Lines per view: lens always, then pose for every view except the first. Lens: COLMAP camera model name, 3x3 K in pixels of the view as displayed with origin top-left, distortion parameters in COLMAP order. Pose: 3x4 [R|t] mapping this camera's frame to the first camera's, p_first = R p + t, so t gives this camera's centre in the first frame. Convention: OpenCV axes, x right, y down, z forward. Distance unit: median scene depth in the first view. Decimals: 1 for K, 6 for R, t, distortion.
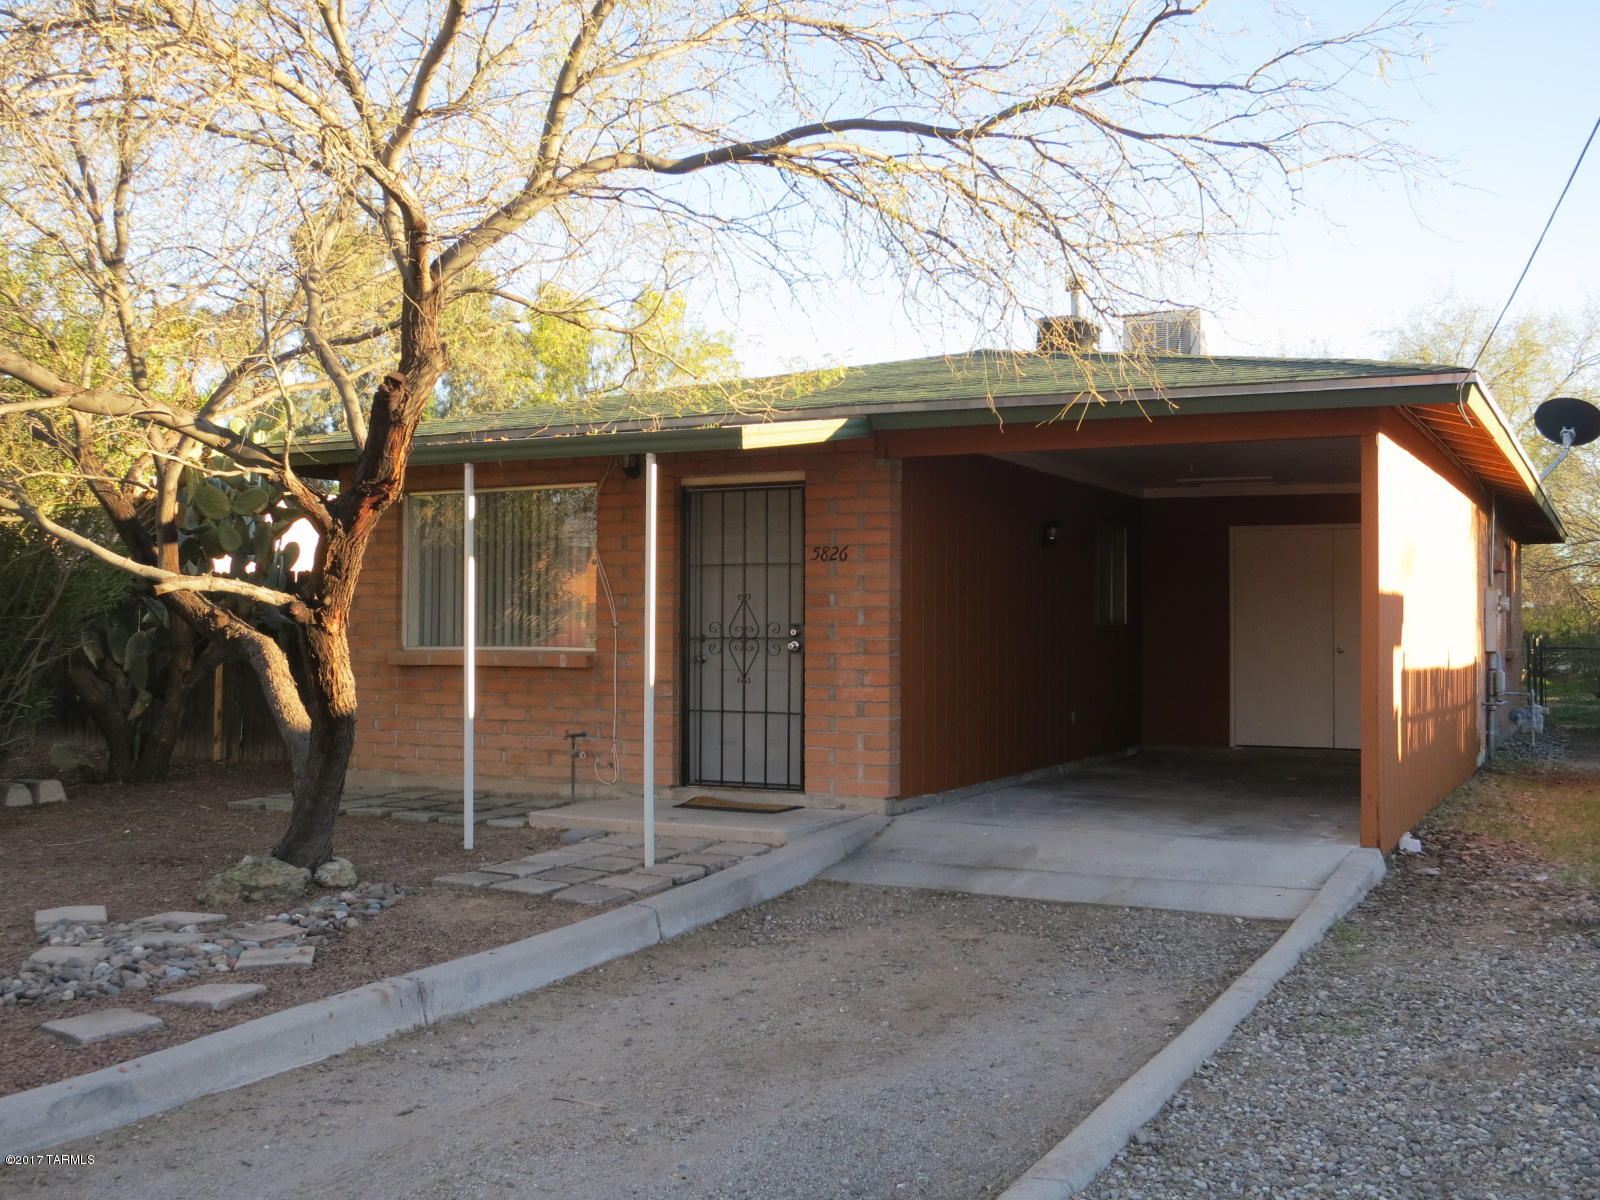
lens RADIAL K [[1658.5, 0, 800.0], [0, 1658.5, 600.0], [0, 0, 1]] dist [-0.022996, 0.005981]
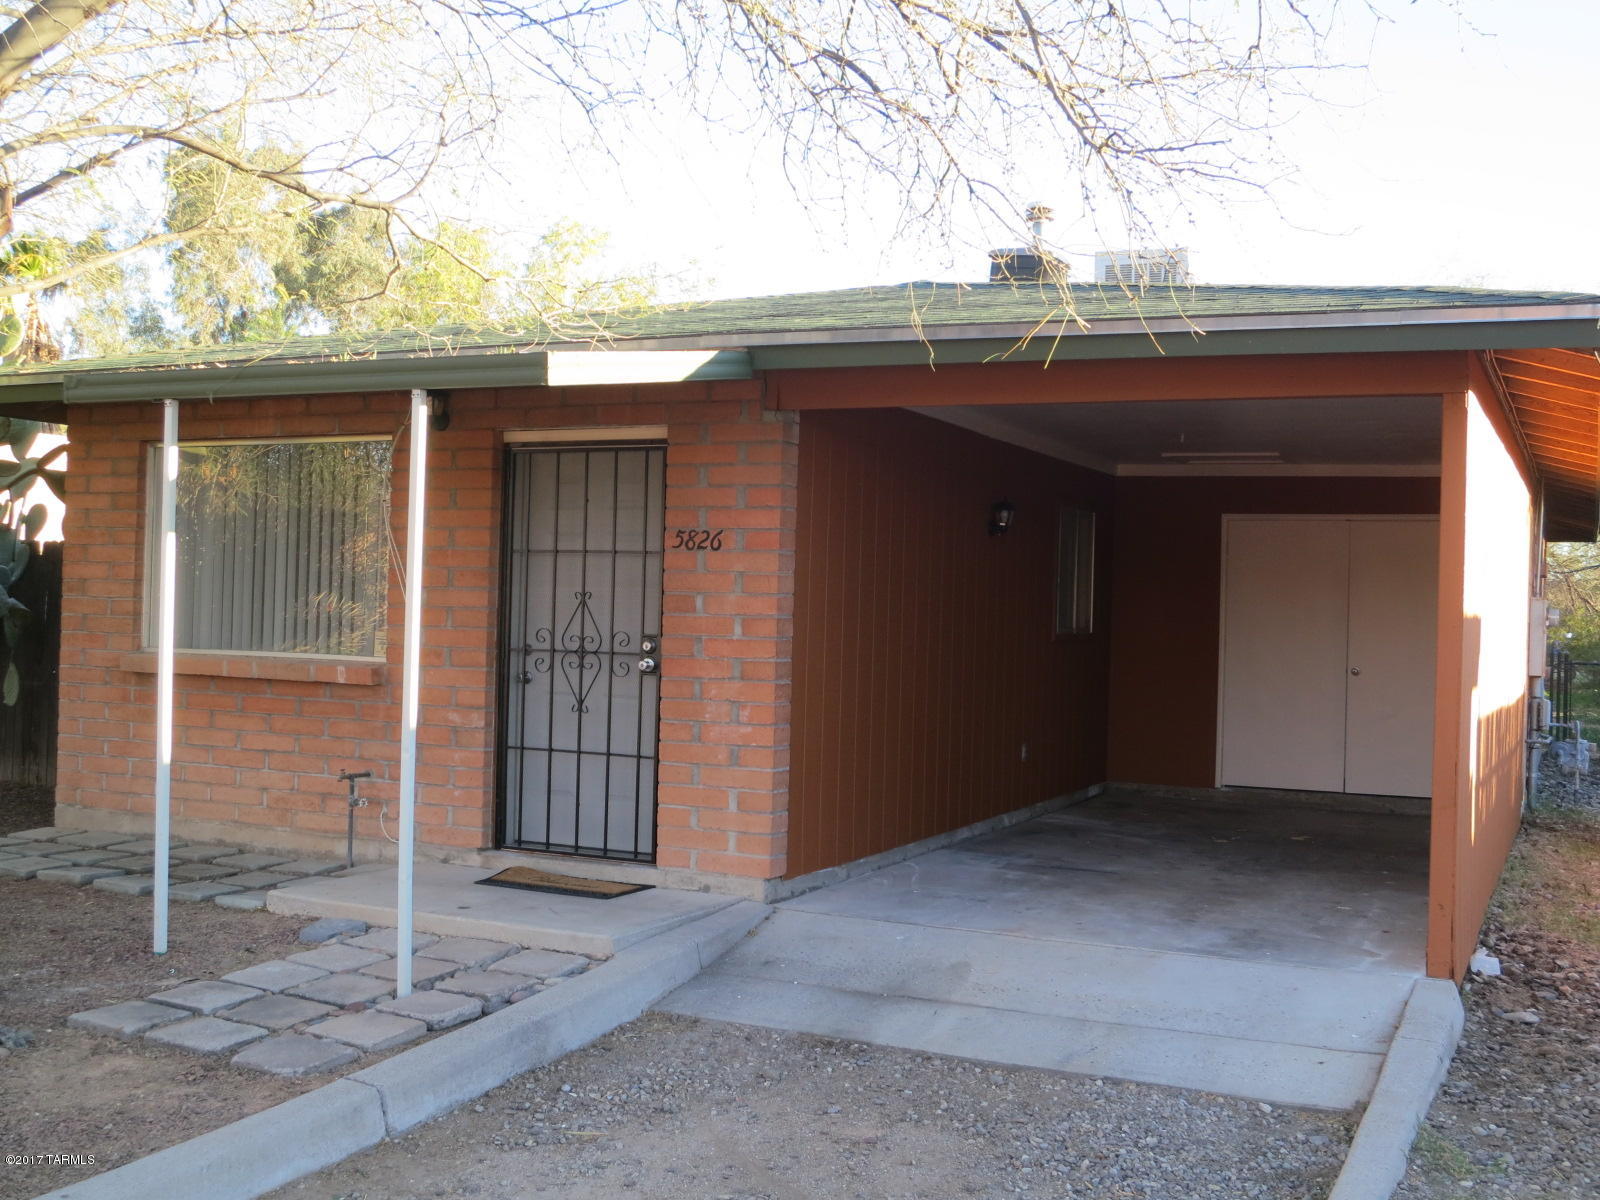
lens RADIAL K [[1739.0, 0, 800.0], [0, 1739.0, 600.0], [0, 0, 1]] dist [-0.019469, -0.028369]
pose [[0.999058, 0.023558, 0.036431, 0.036069], [-0.024068, 0.999618, 0.013609, -0.013314], [-0.036096, -0.014473, 0.999244, 0.239718]]
